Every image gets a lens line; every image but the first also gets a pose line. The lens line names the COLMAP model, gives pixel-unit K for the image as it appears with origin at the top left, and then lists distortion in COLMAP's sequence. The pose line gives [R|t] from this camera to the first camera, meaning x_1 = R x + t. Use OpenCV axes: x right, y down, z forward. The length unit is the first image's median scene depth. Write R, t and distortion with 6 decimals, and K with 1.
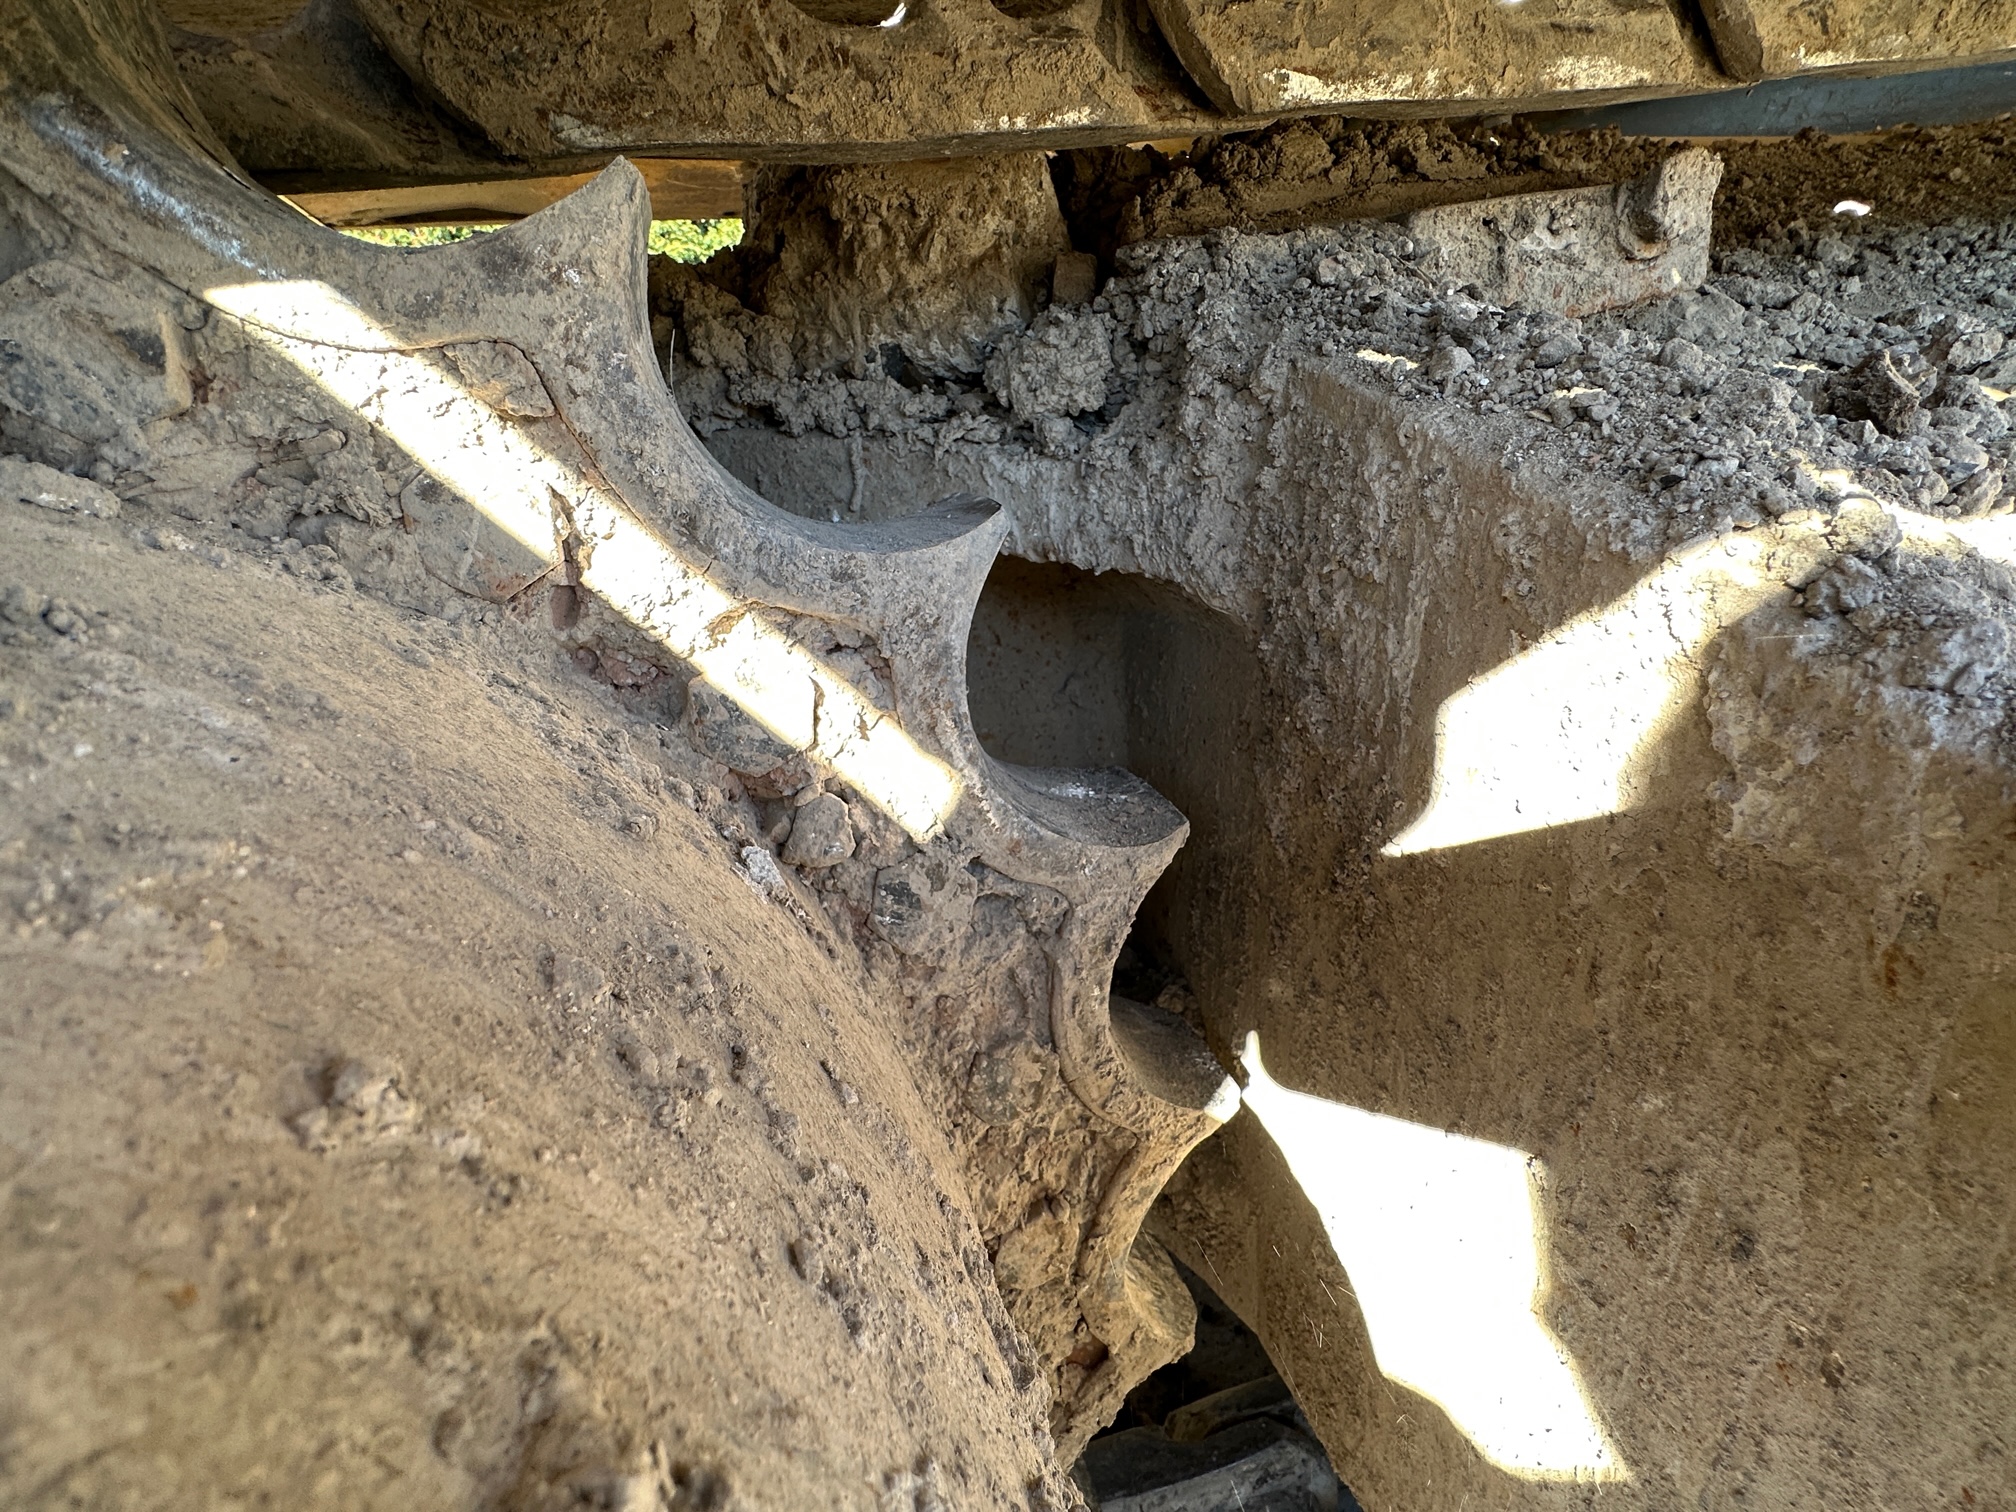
lens RADIAL K [[940.7, 0, 999.0], [0, 940.7, 760.2], [0, 0, 1]] dist [-0.002276, 0.003478]
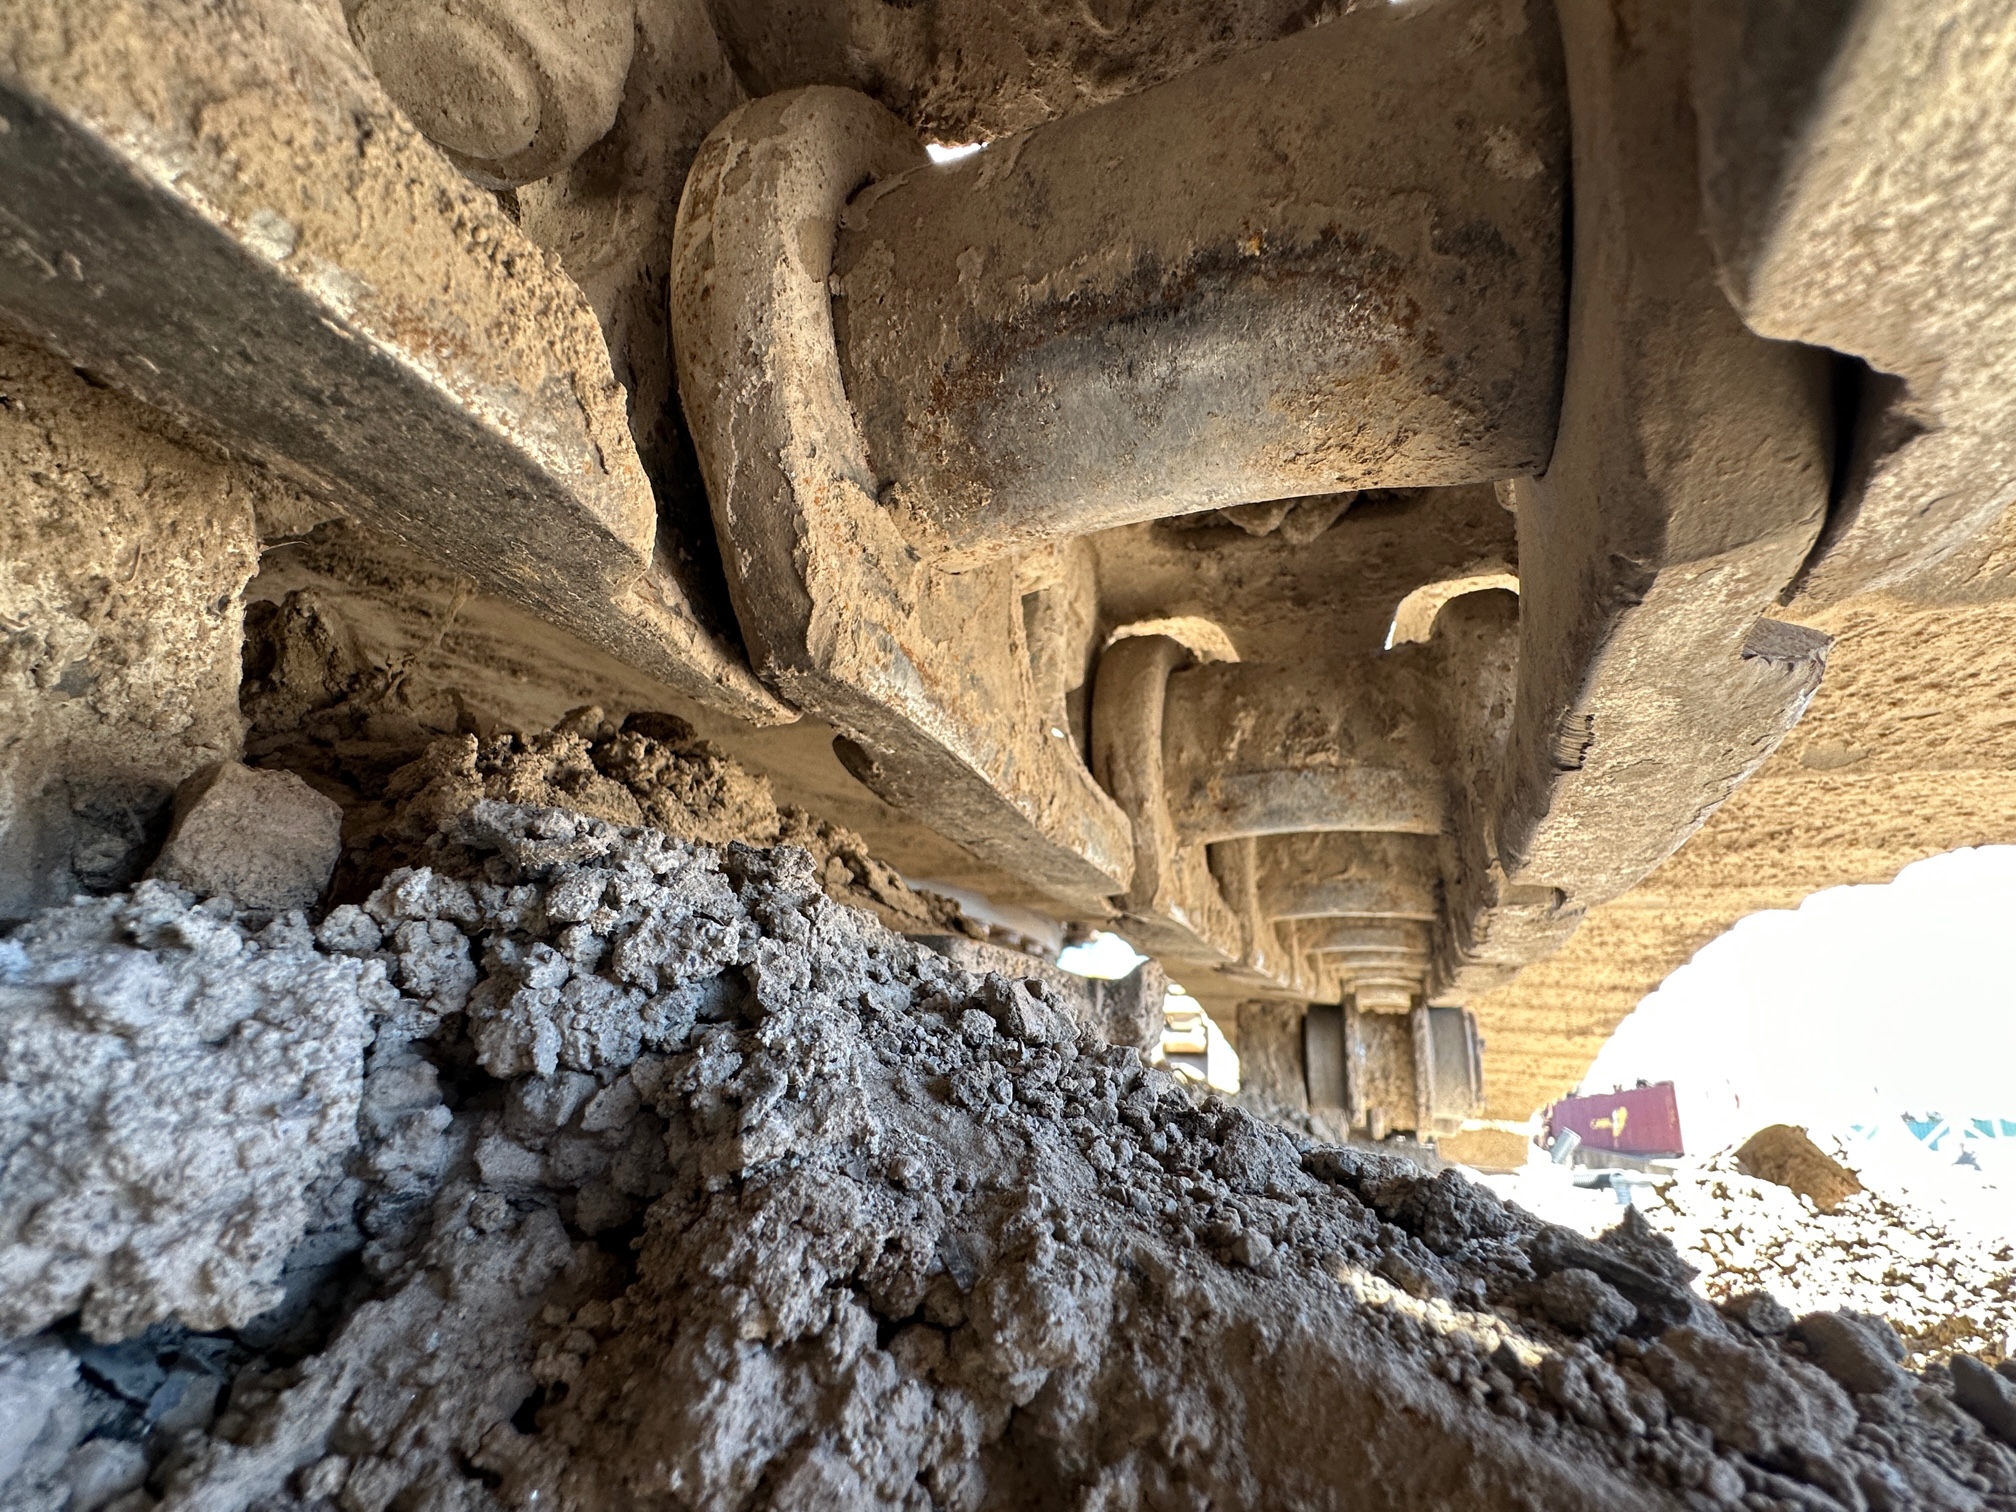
lens RADIAL K [[940.7, 0, 1004.1], [0, 940.7, 772.9], [0, 0, 1]] dist [-0.002276, 0.003478]
pose [[0.620784, 0.389207, 0.680548, 0.008540], [0.149278, 0.793502, -0.589975, -0.317612], [-0.769639, 0.467837, 0.434493, 0.691797]]
